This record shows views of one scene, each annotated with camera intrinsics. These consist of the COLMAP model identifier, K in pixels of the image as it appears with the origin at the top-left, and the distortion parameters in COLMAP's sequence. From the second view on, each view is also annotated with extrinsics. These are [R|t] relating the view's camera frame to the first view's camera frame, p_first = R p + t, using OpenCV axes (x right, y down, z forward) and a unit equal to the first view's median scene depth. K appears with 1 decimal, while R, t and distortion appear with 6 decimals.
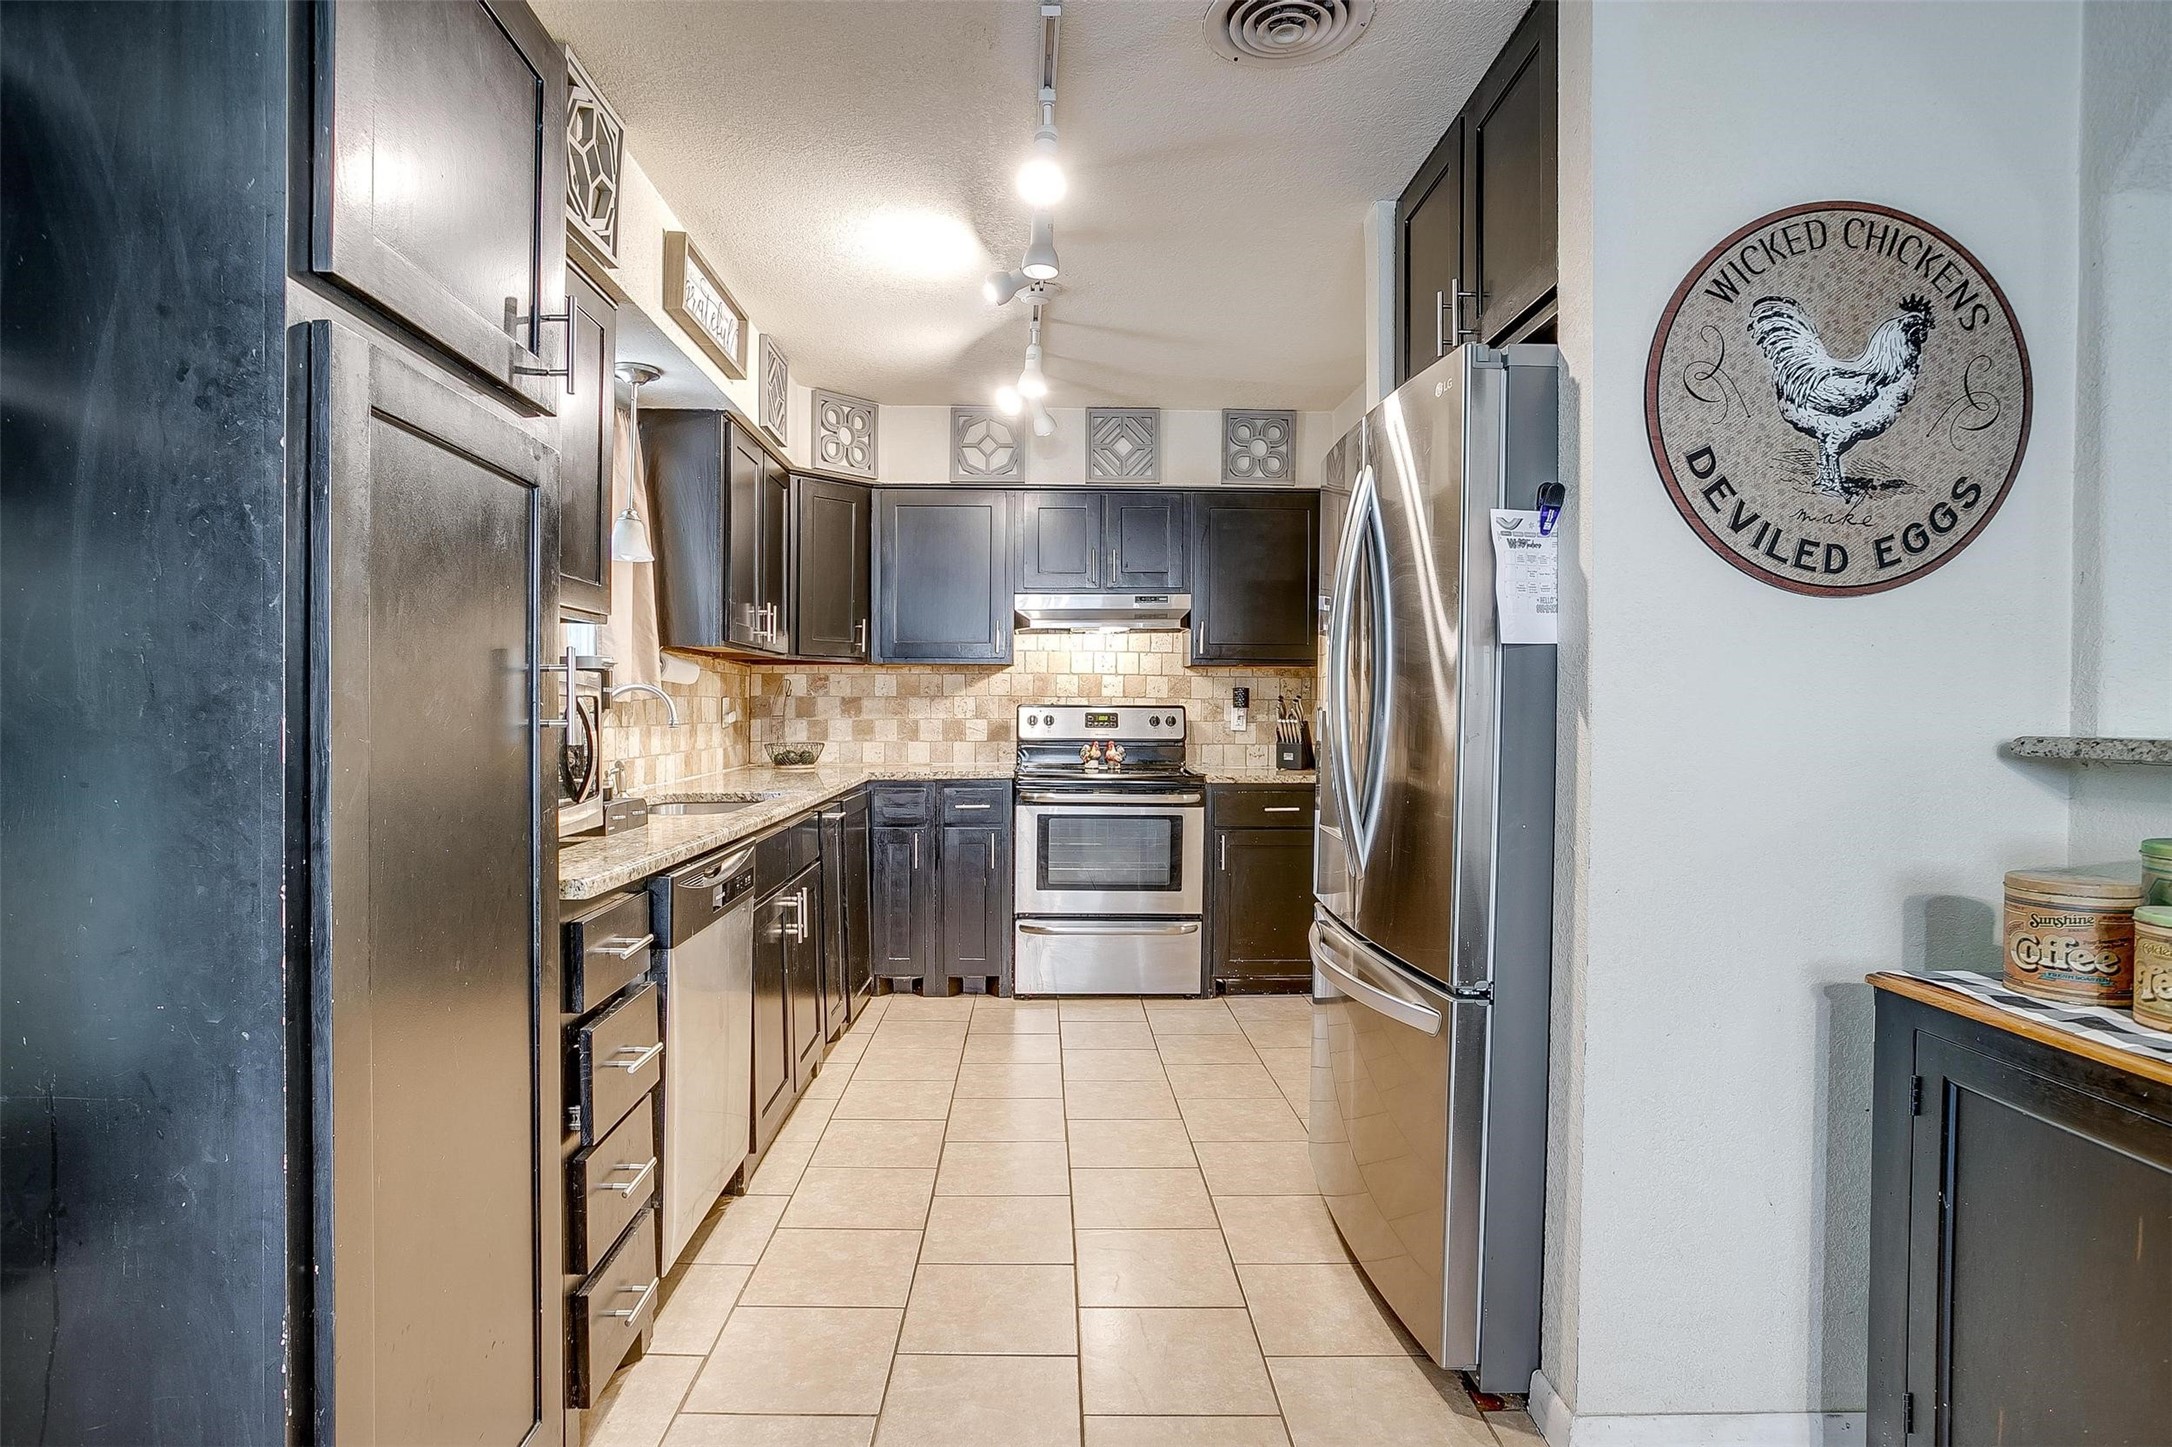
lens RADIAL K [[1110.1, 0, 1060.5], [0, 1110.1, 723.4], [0, 0, 1]] dist [-0.050157, 0.034473]
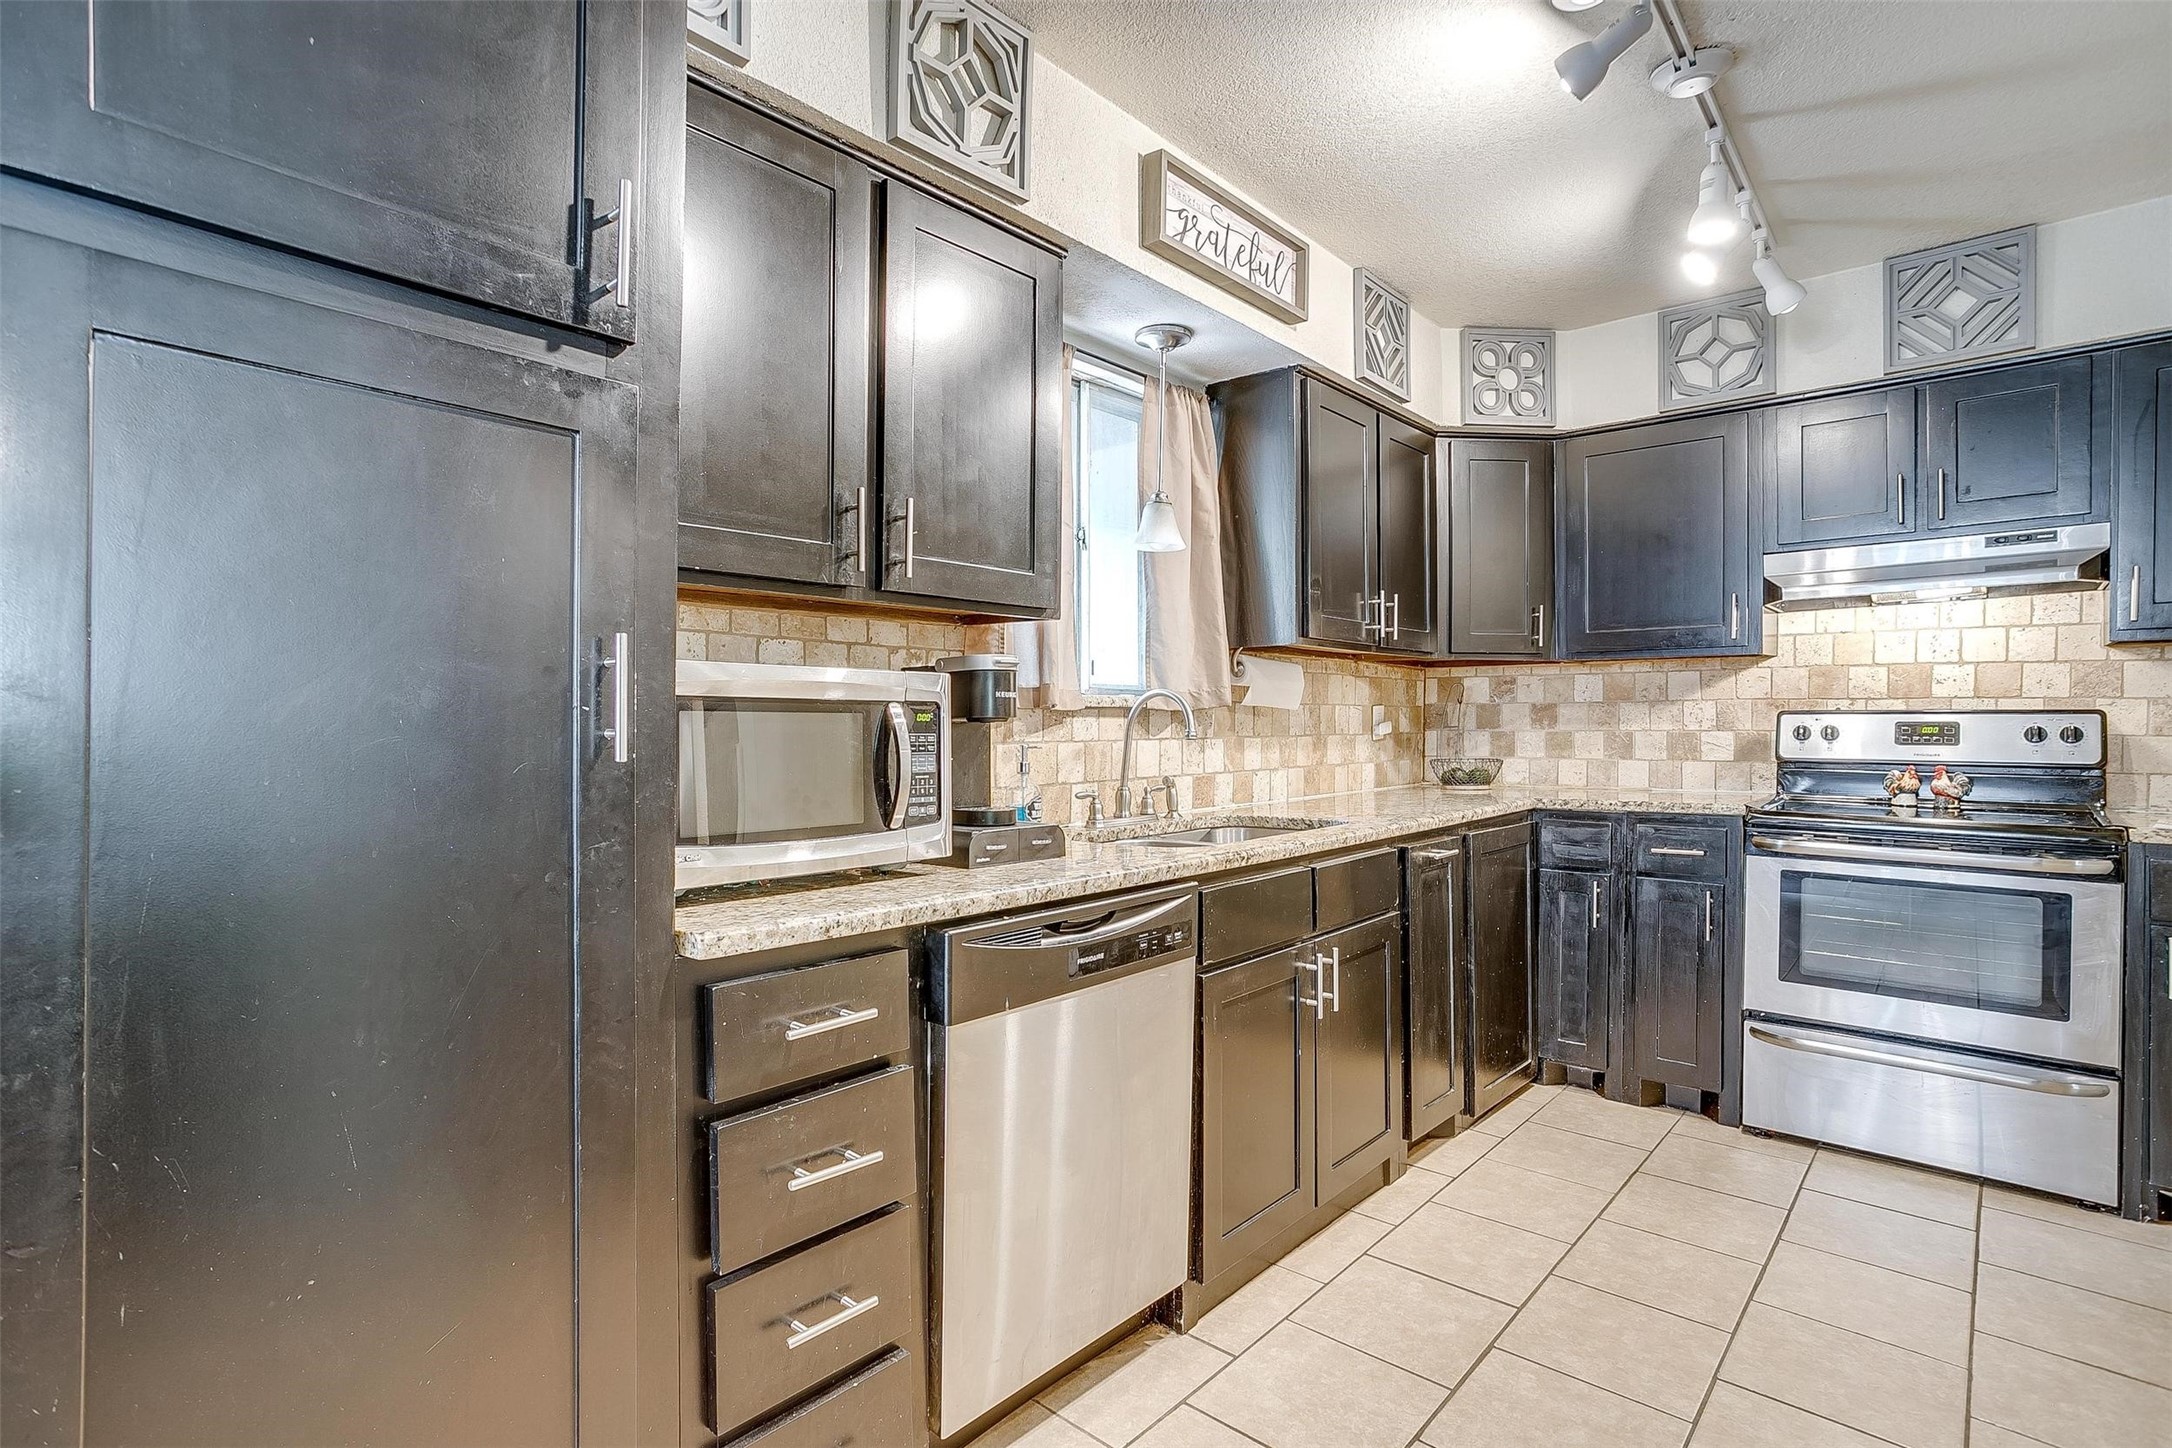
lens RADIAL K [[1053.2, 0, 1075.5], [0, 1053.2, 731.1], [0, 0, 1]] dist [-0.053823, 0.027953]
pose [[0.728991, 0.001807, -0.684521, 0.096933], [-0.004364, 0.999988, -0.002007, -0.000634], [0.684509, 0.004451, 0.728990, 0.237108]]
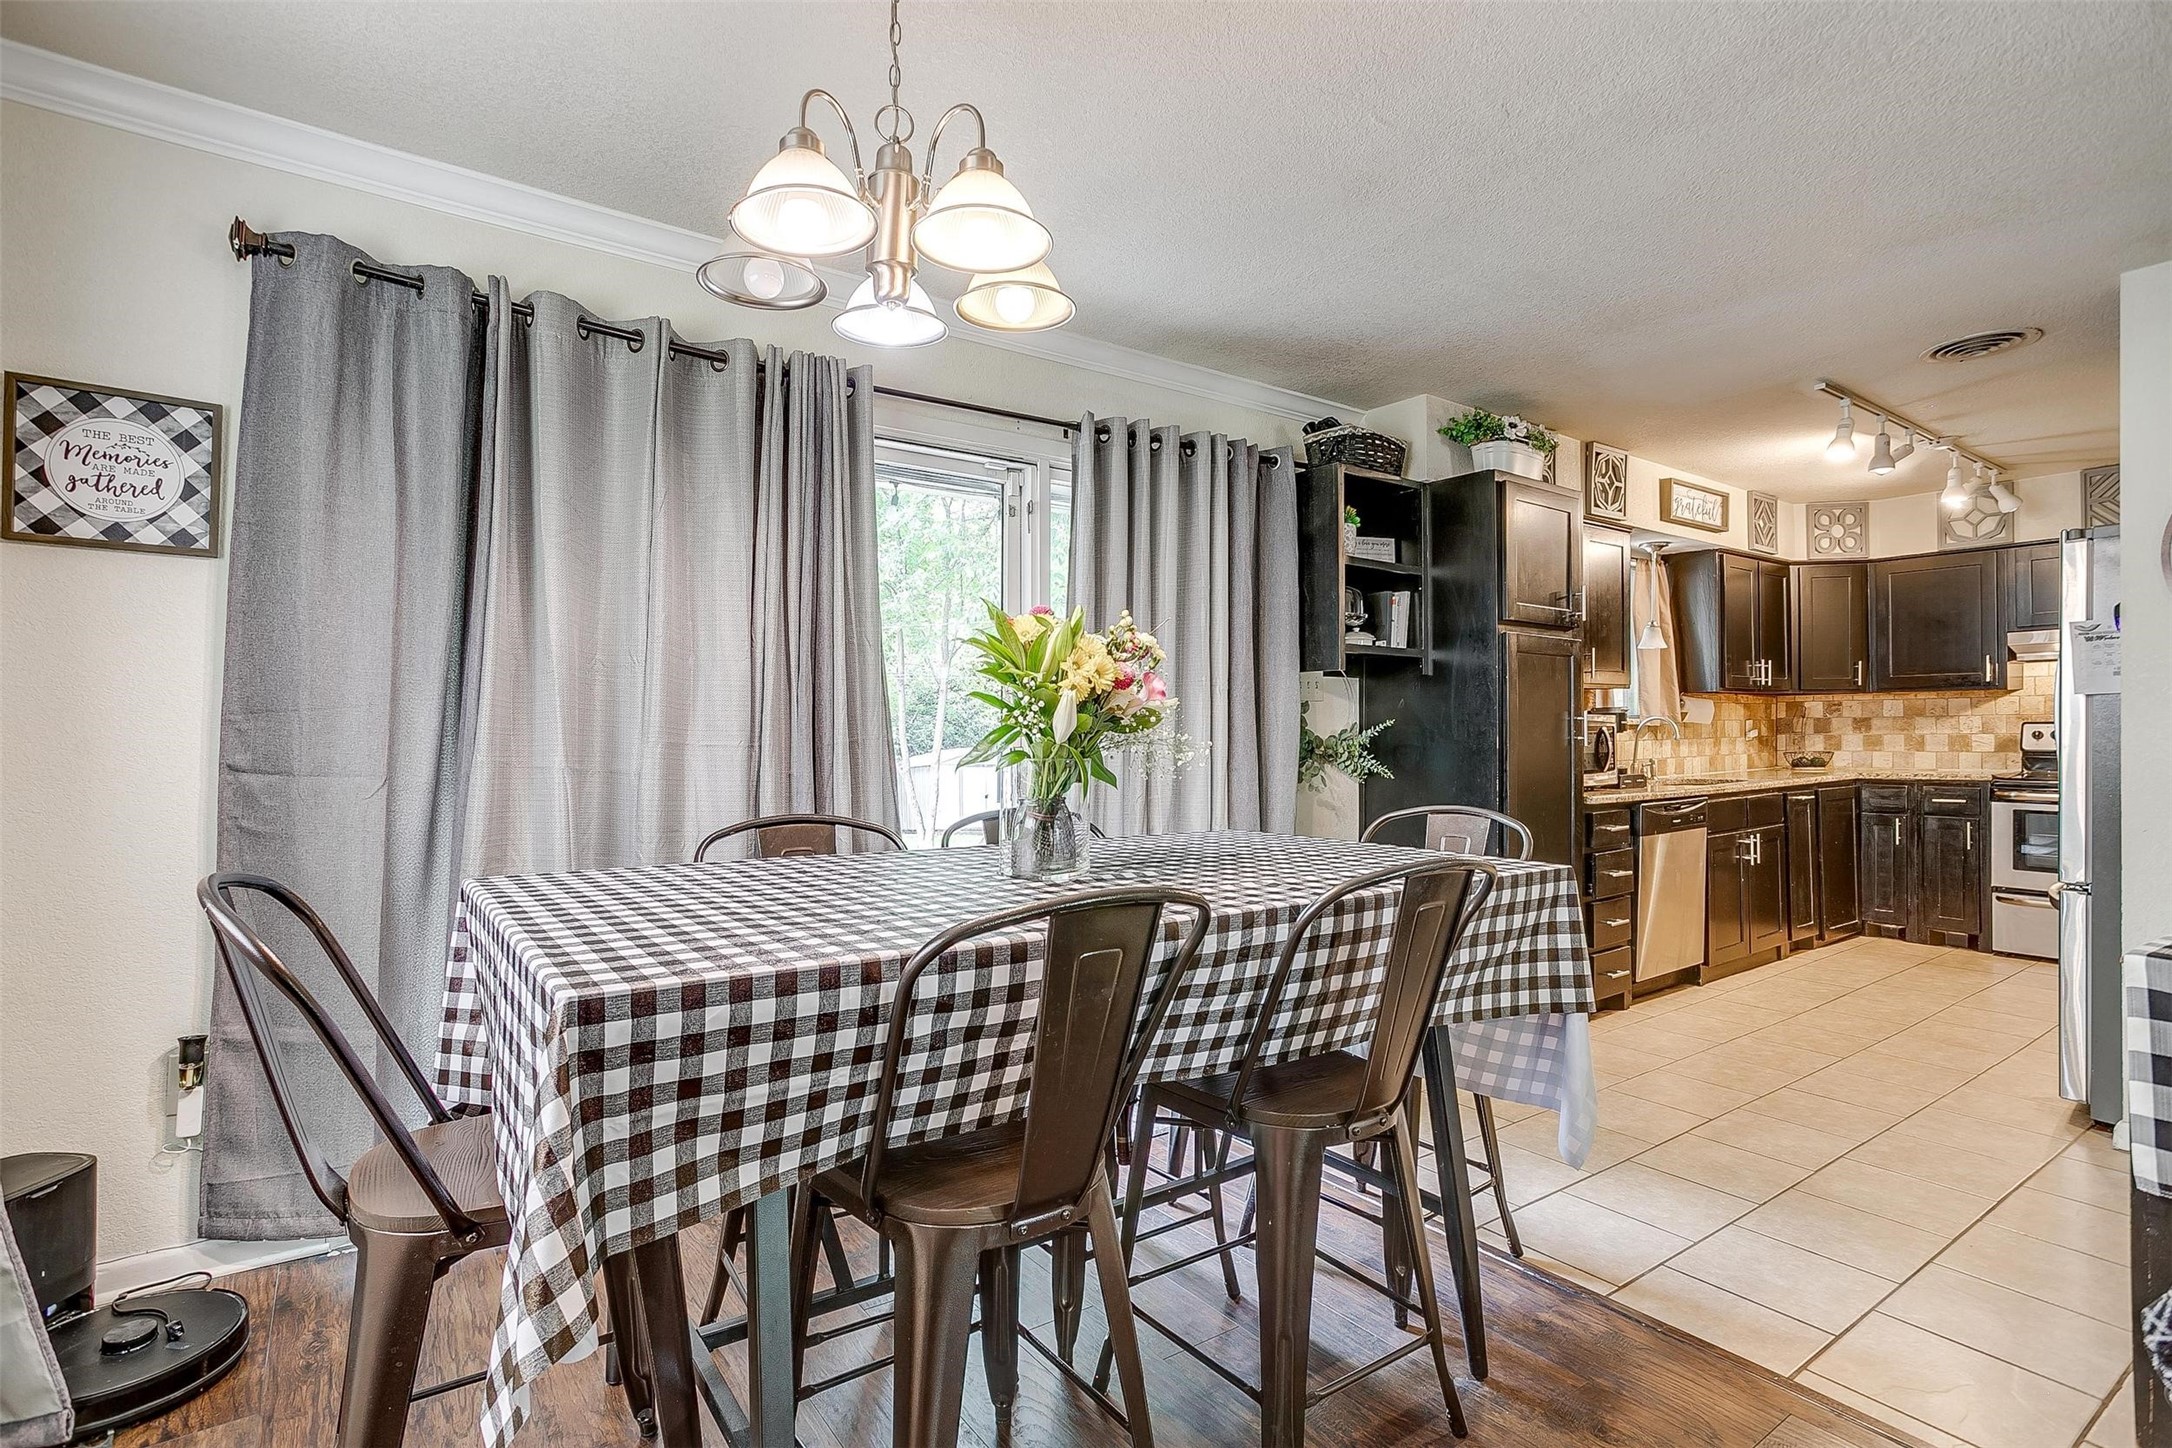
lens RADIAL K [[1062.6, 0, 1093.1], [0, 1062.6, 725.7], [0, 0, 1]] dist [-0.040223, 0.036543]
pose [[0.574070, -0.009748, -0.818748, 0.358160], [0.001052, 0.999937, -0.011168, -0.001199], [0.818805, 0.005550, 0.574044, -0.543618]]
